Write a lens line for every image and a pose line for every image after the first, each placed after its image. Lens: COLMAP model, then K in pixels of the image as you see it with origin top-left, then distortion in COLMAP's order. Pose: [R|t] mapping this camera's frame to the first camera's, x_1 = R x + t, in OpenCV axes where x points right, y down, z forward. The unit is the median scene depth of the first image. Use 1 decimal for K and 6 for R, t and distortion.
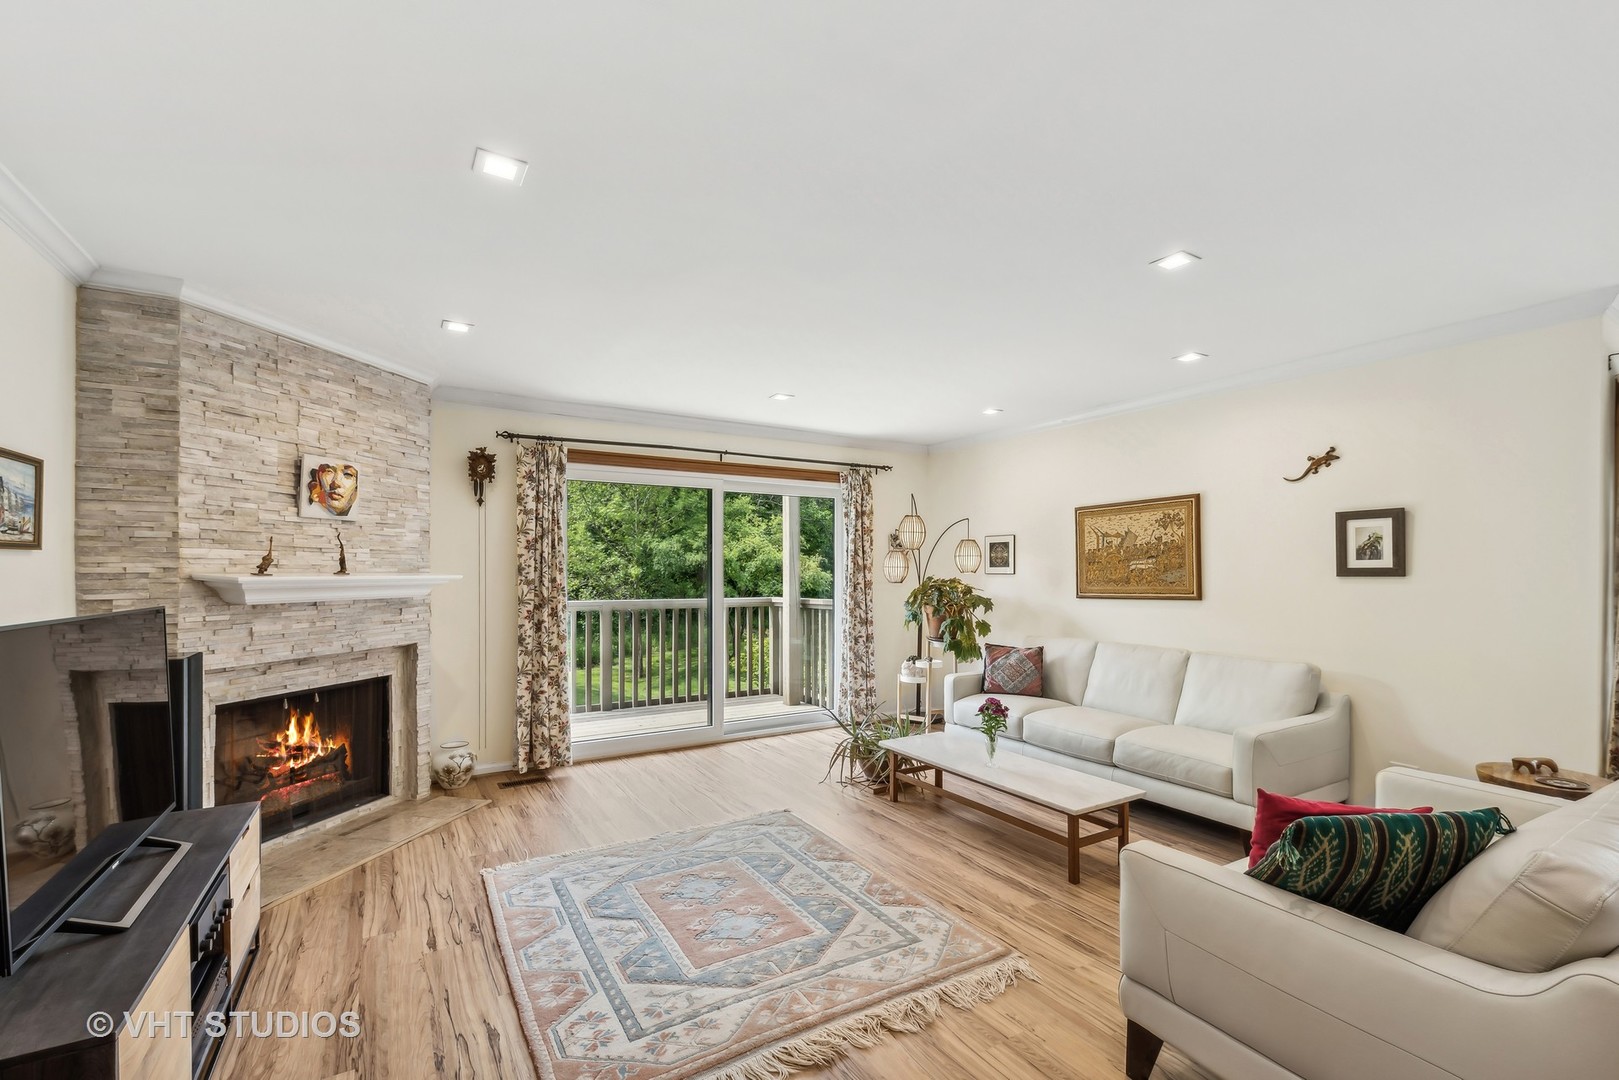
lens RADIAL K [[691.7, 0, 816.6], [0, 691.7, 573.3], [0, 0, 1]] dist [0.001984, 0.000050]
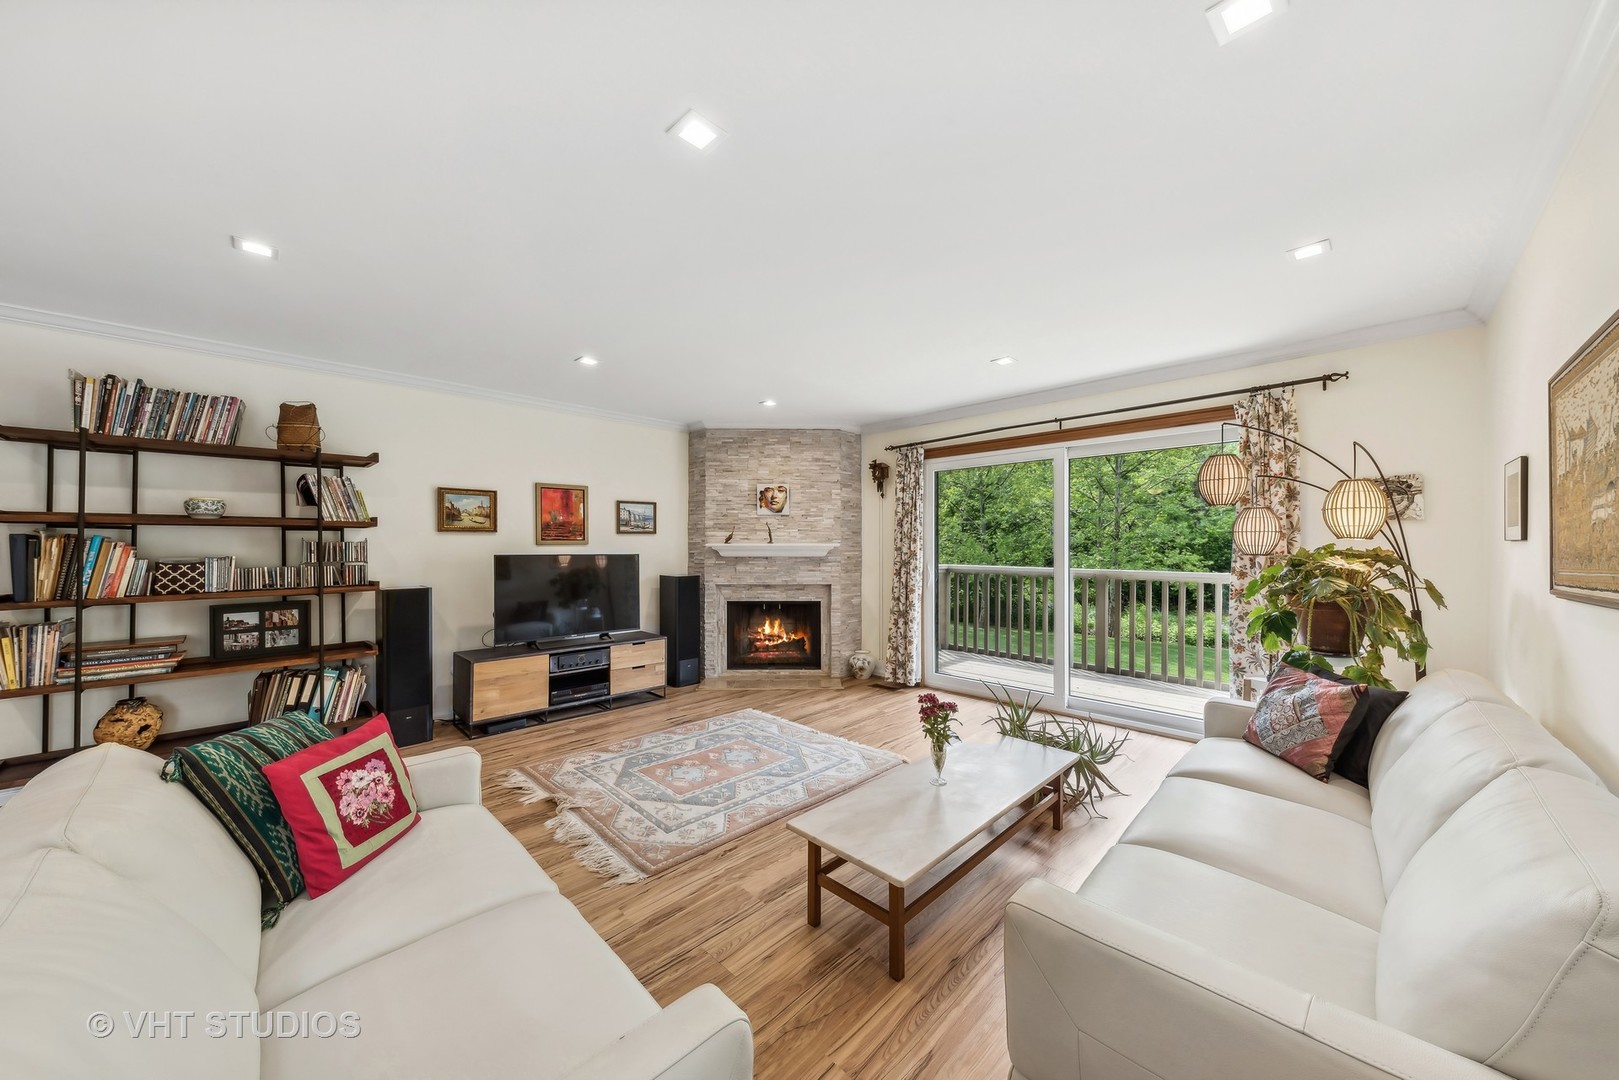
lens RADIAL K [[563.6, 0, 816.4], [0, 563.6, 544.6], [0, 0, 1]] dist [0.010558, 0.000010]
pose [[0.245808, -0.002072, -0.969316, 0.880031], [-0.003195, 0.999991, -0.002948, 0.010028], [0.969313, 0.003822, 0.245799, 0.735545]]
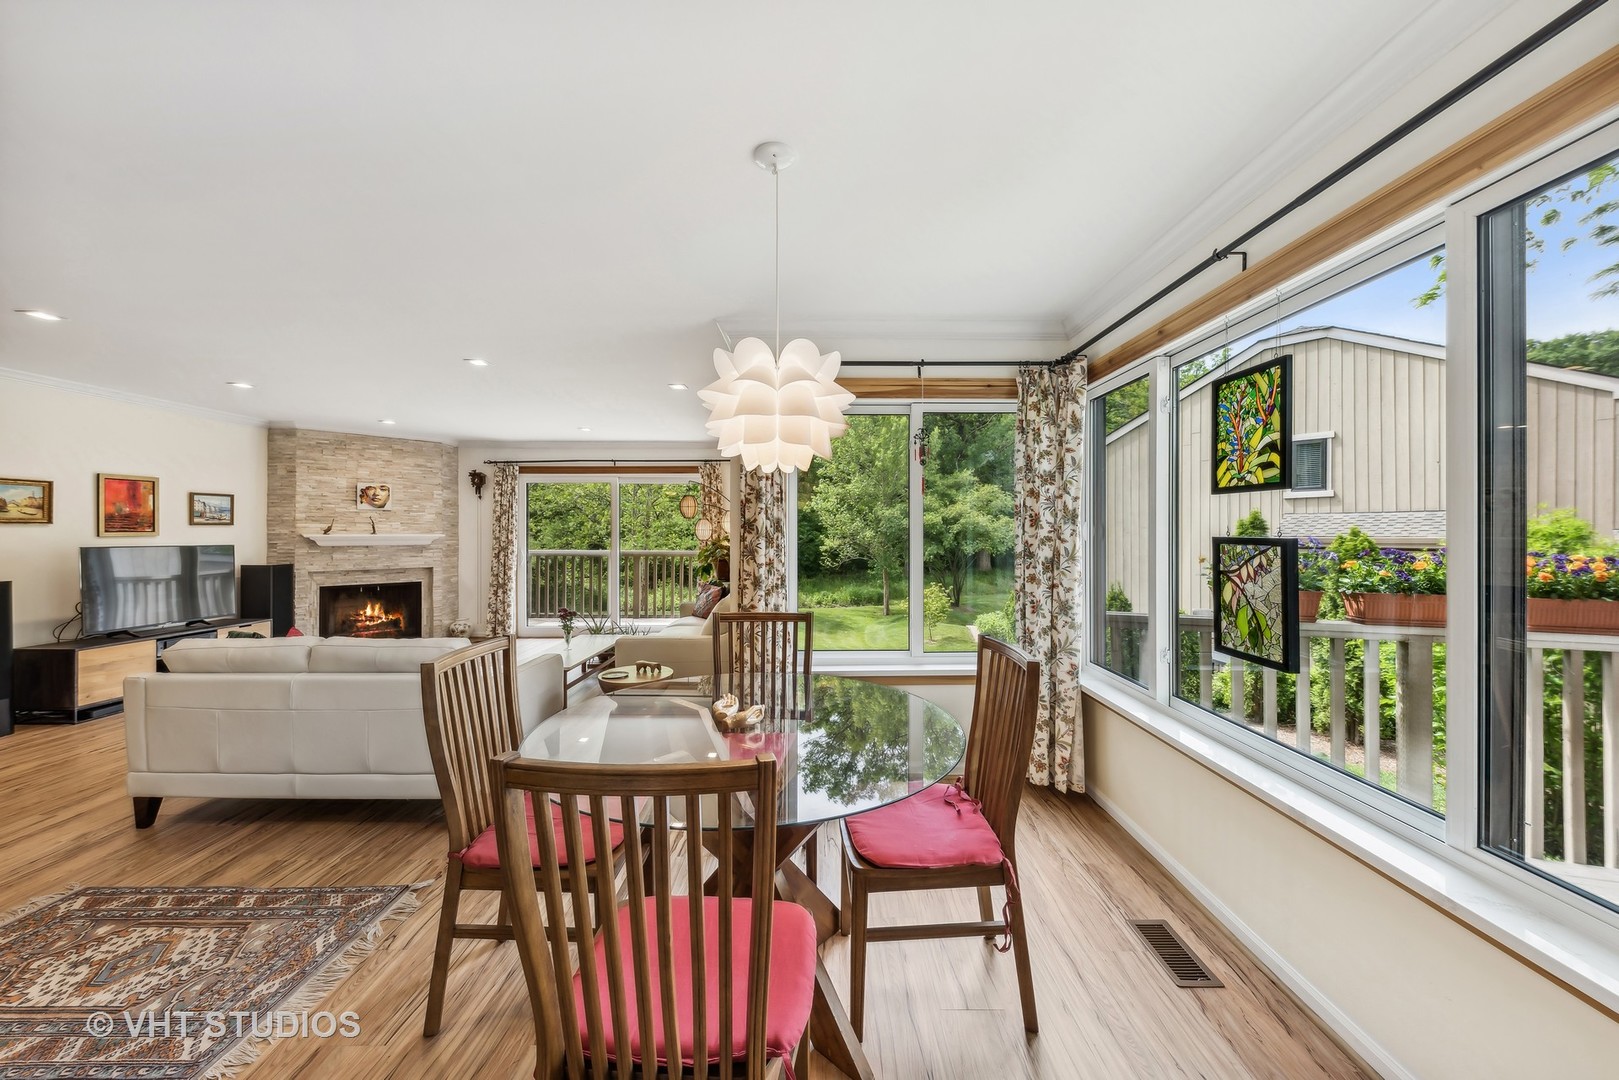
lens RADIAL K [[565.6, 0, 817.3], [0, 565.6, 535.1], [0, 0, 1]] dist [0.000901, -0.000008]
pose [[0.856102, 0.002692, -0.516800, 1.529810], [-0.002372, 0.999996, 0.001279, -0.000715], [0.516802, 0.000131, 0.856105, 0.158358]]
